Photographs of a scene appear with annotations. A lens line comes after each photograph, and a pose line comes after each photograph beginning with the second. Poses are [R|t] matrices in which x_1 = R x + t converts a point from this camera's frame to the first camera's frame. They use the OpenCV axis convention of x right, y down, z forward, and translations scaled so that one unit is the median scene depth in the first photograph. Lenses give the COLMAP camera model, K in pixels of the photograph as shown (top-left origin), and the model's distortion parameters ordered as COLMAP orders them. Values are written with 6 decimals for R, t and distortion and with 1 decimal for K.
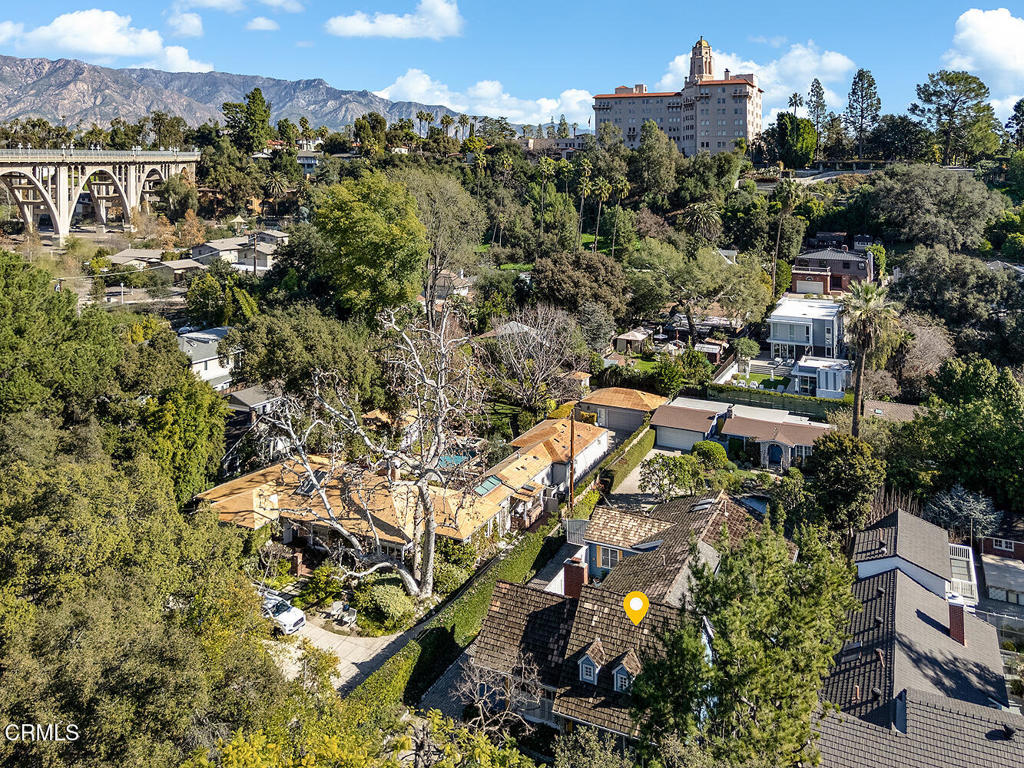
lens RADIAL K [[855.9, 0, 512.0], [0, 855.9, 384.0], [0, 0, 1]] dist [0.105422, -0.012657]
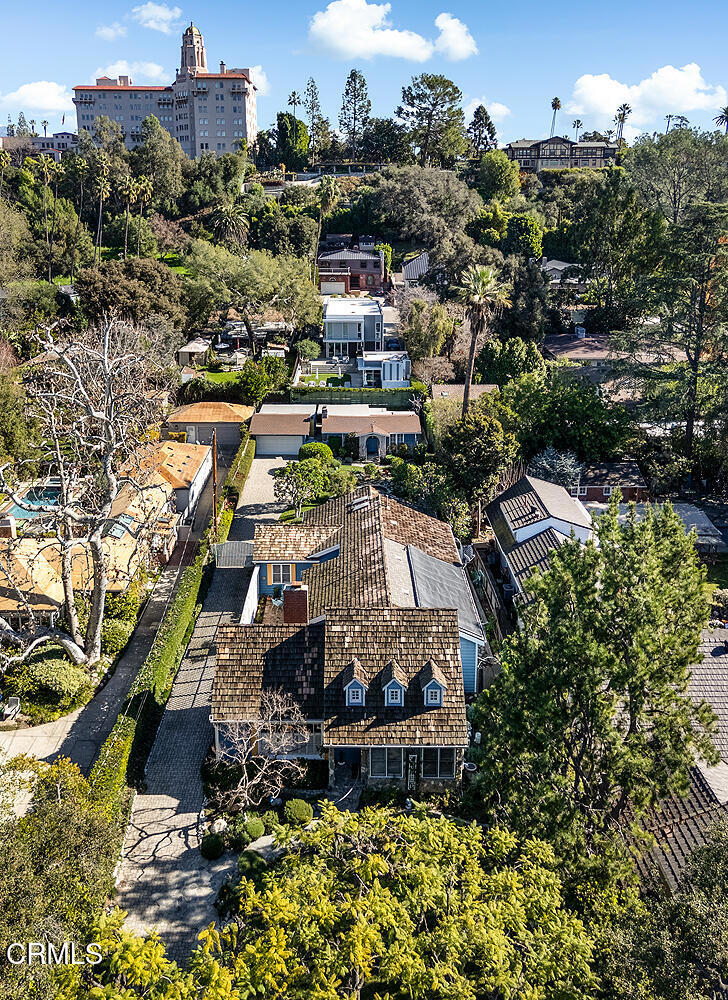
lens RADIAL K [[802.5, 0, 364.0], [0, 802.5, 500.0], [0, 0, 1]] dist [0.122003, -0.100097]
pose [[0.903942, -0.172128, 0.391485, -0.077669], [0.120877, 0.980932, 0.152191, -0.003650], [-0.410216, -0.090250, 0.907512, 0.078835]]
